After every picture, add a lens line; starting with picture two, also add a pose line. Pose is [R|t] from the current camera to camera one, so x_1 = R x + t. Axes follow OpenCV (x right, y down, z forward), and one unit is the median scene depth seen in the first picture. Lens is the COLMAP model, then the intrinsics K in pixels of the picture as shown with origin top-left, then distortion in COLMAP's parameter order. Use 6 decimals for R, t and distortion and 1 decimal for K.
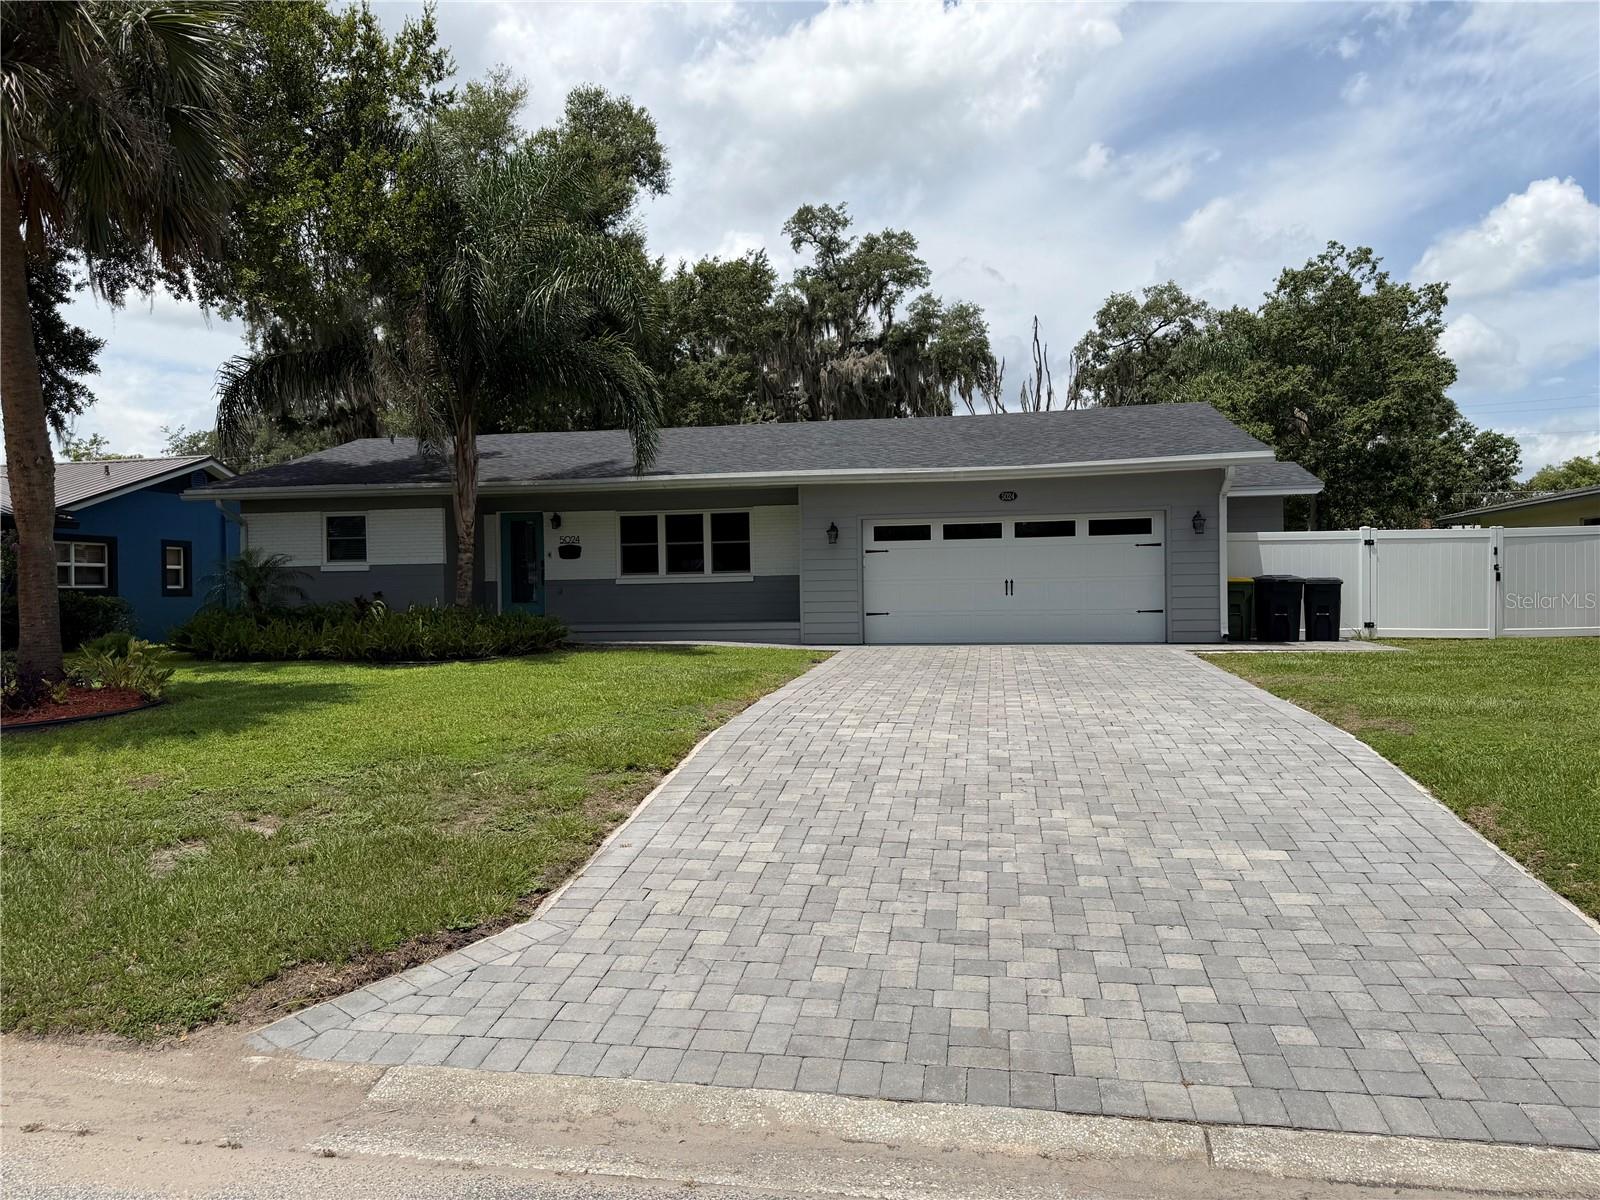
lens RADIAL K [[1114.6, 0, 752.9], [0, 1114.6, 597.1], [0, 0, 1]] dist [0.099797, -0.093503]
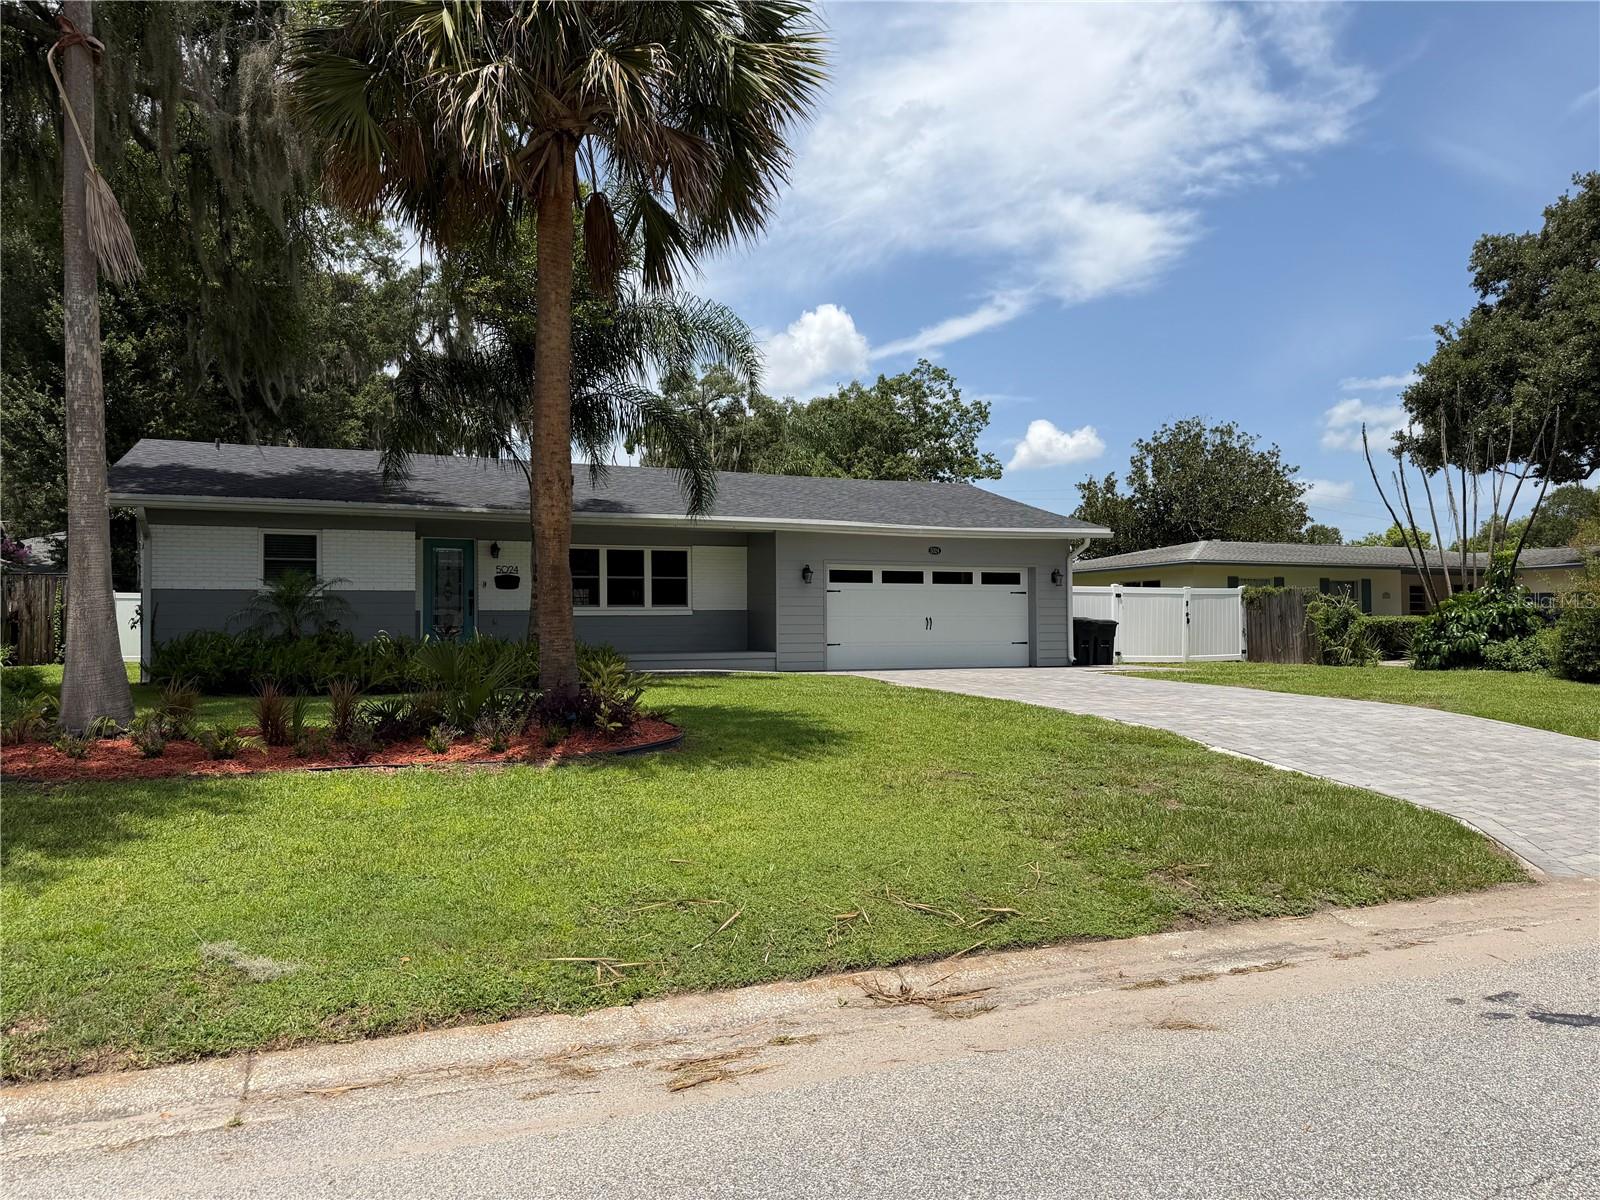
lens RADIAL K [[1128.4, 0, 802.2], [0, 1128.4, 609.4], [0, 0, 1]] dist [0.070579, -0.100250]
pose [[0.827471, 0.020134, 0.561147, -0.524355], [-0.005337, 0.999594, -0.027995, 0.010436], [-0.561483, 0.020170, 0.827242, 0.033184]]
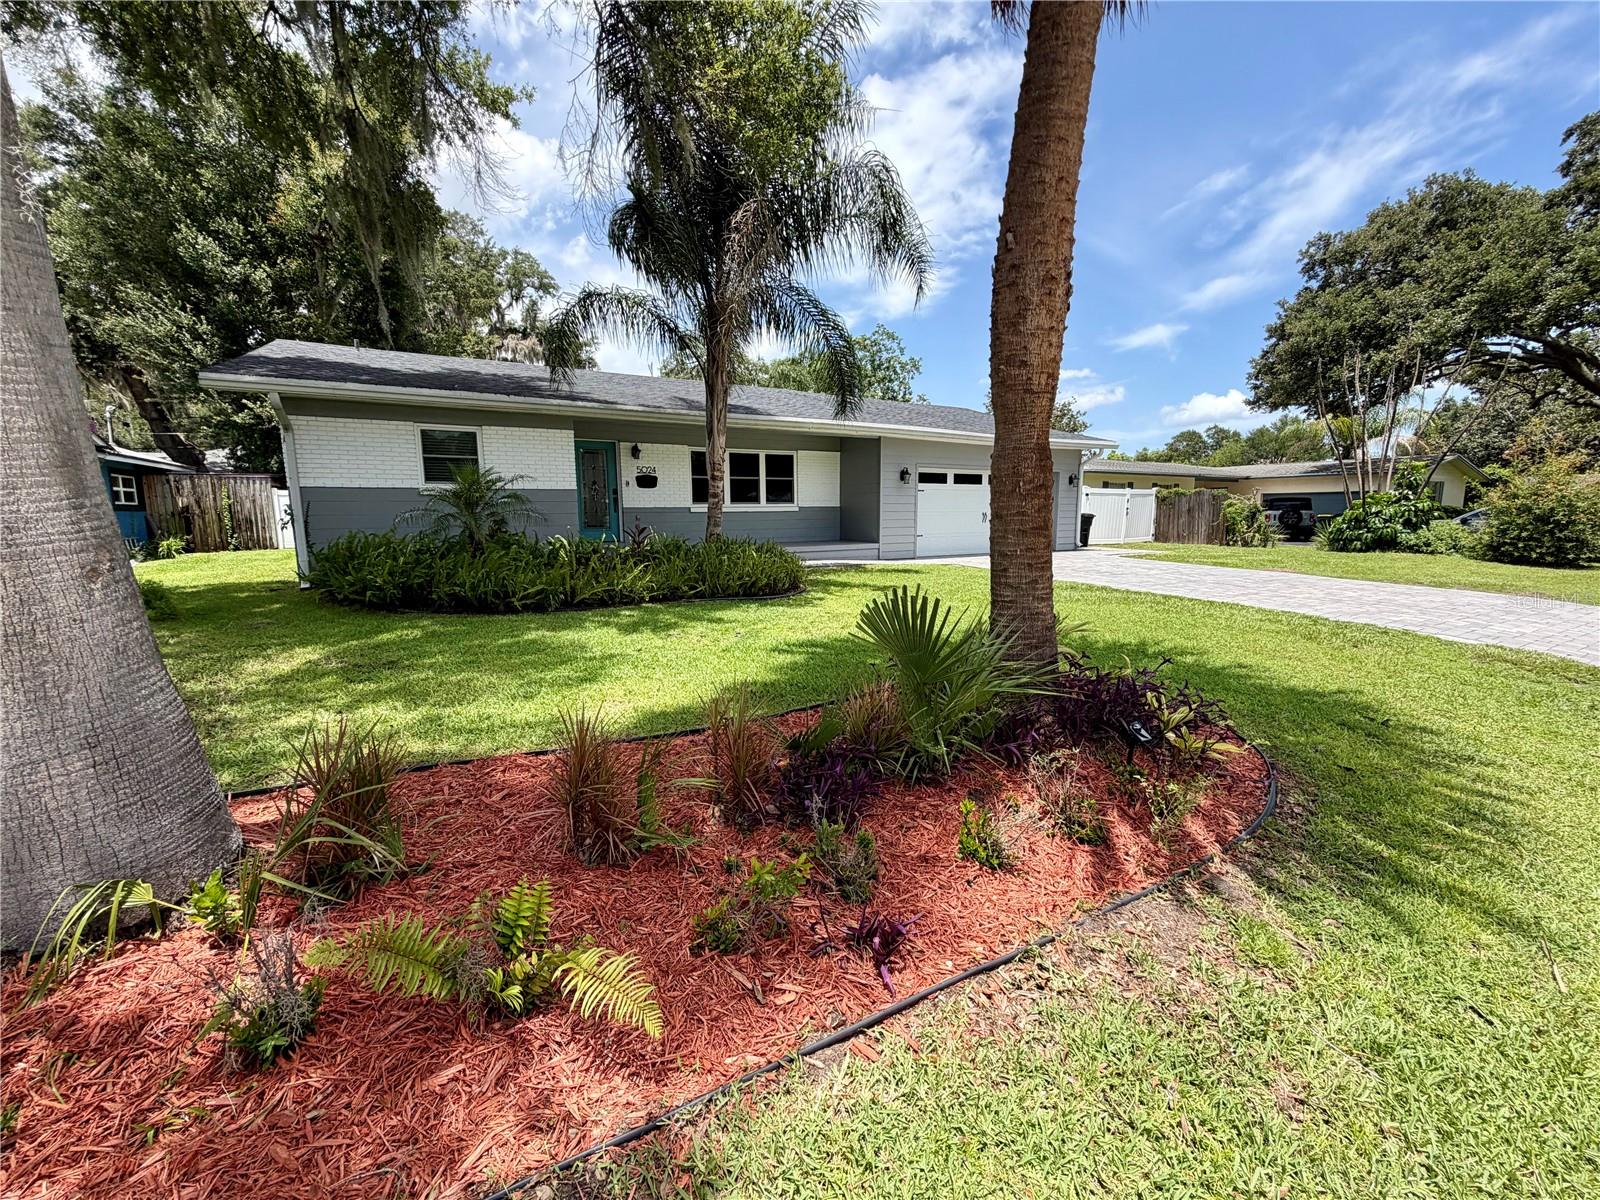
lens RADIAL K [[640.7, 0, 805.8], [0, 640.7, 607.5], [0, 0, 1]] dist [-0.003108, 0.000198]
pose [[0.751052, -0.087454, 0.654426, -0.483216], [-0.003134, 0.990705, 0.135990, -0.004093], [-0.660236, -0.104186, 0.743797, 0.433101]]
